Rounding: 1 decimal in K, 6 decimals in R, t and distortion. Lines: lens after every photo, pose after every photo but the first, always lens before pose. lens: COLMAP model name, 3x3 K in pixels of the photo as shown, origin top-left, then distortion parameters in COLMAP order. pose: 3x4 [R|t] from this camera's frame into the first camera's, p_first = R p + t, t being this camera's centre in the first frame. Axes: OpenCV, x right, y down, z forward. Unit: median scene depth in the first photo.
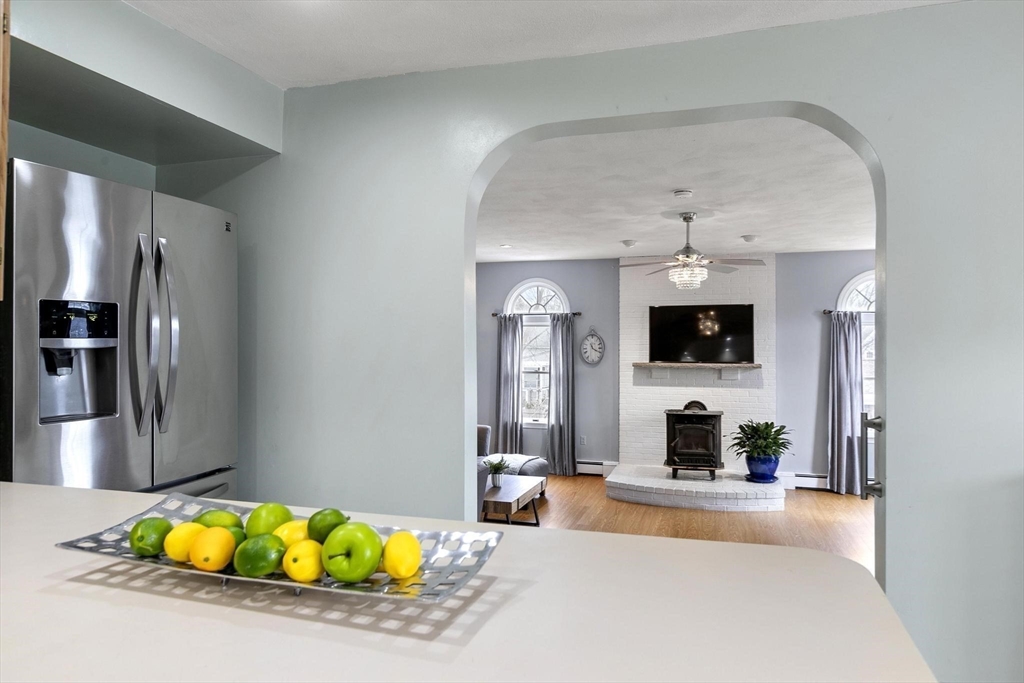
lens RADIAL K [[664.7, 0, 515.7], [0, 664.7, 331.7], [0, 0, 1]] dist [0.007825, -0.001570]
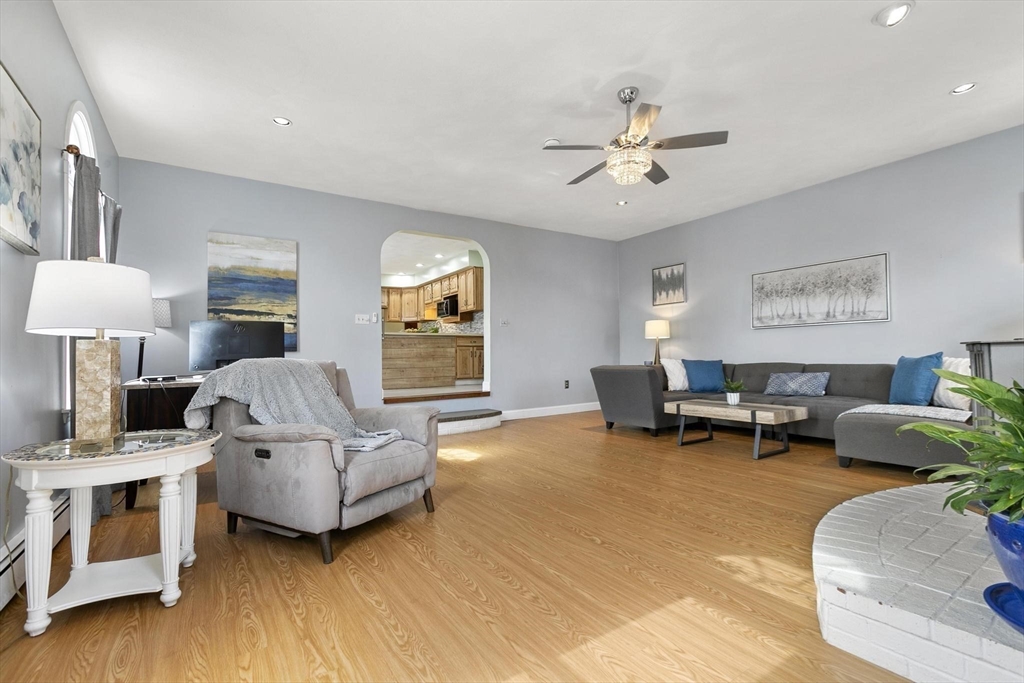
lens RADIAL K [[457.7, 0, 514.4], [0, 457.7, 337.1], [0, 0, 1]] dist [0.001499, 0.000123]
pose [[-0.626894, -0.025852, -0.778675, 0.592953], [0.035532, 0.997461, -0.061722, 0.121153], [0.778294, -0.066362, -0.624384, 0.920850]]
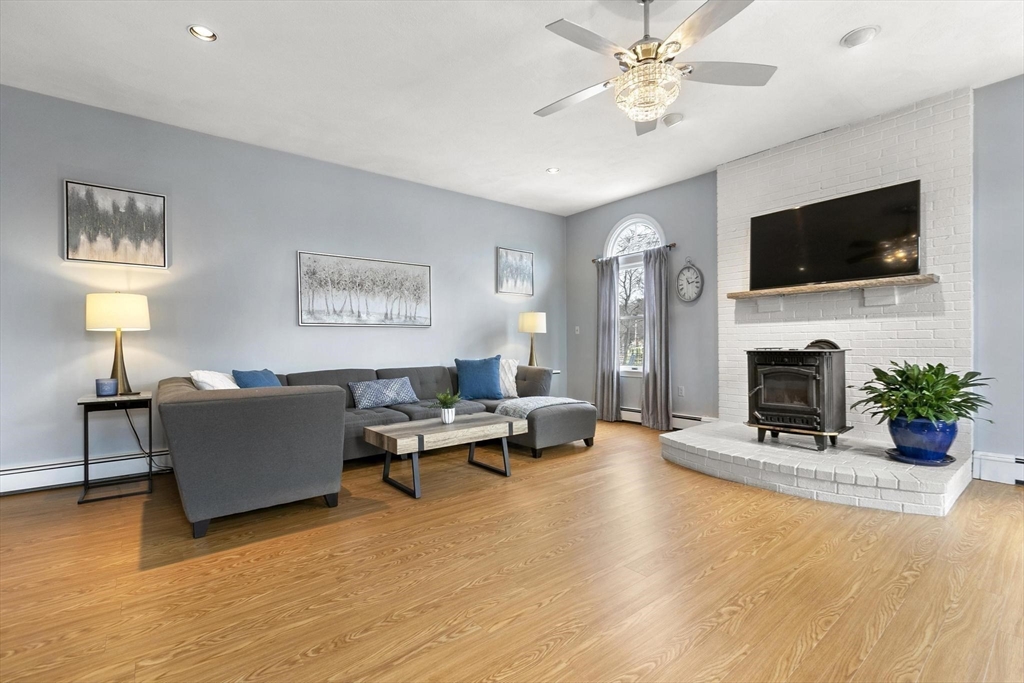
lens RADIAL K [[457.7, 0, 513.1], [0, 457.7, 345.4], [0, 0, 1]] dist [0.001499, 0.000123]
pose [[0.830210, -0.012533, -0.557310, 0.285727], [0.030309, 0.999283, 0.022679, 0.094748], [0.556626, -0.035720, 0.829995, 0.435349]]
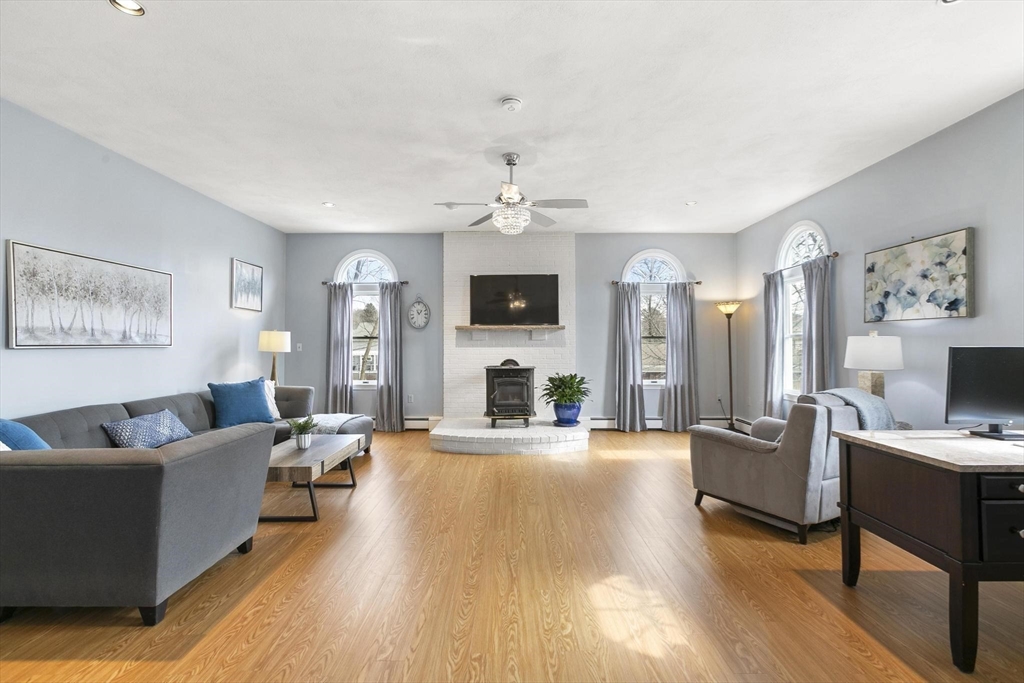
lens RADIAL K [[457.7, 0, 512.9], [0, 457.7, 337.2], [0, 0, 1]] dist [0.001499, 0.000123]
pose [[0.955616, -0.003642, 0.294592, 0.046324], [0.000479, 0.999941, 0.010808, 0.061396], [-0.294614, -0.010187, 0.955562, 0.263339]]
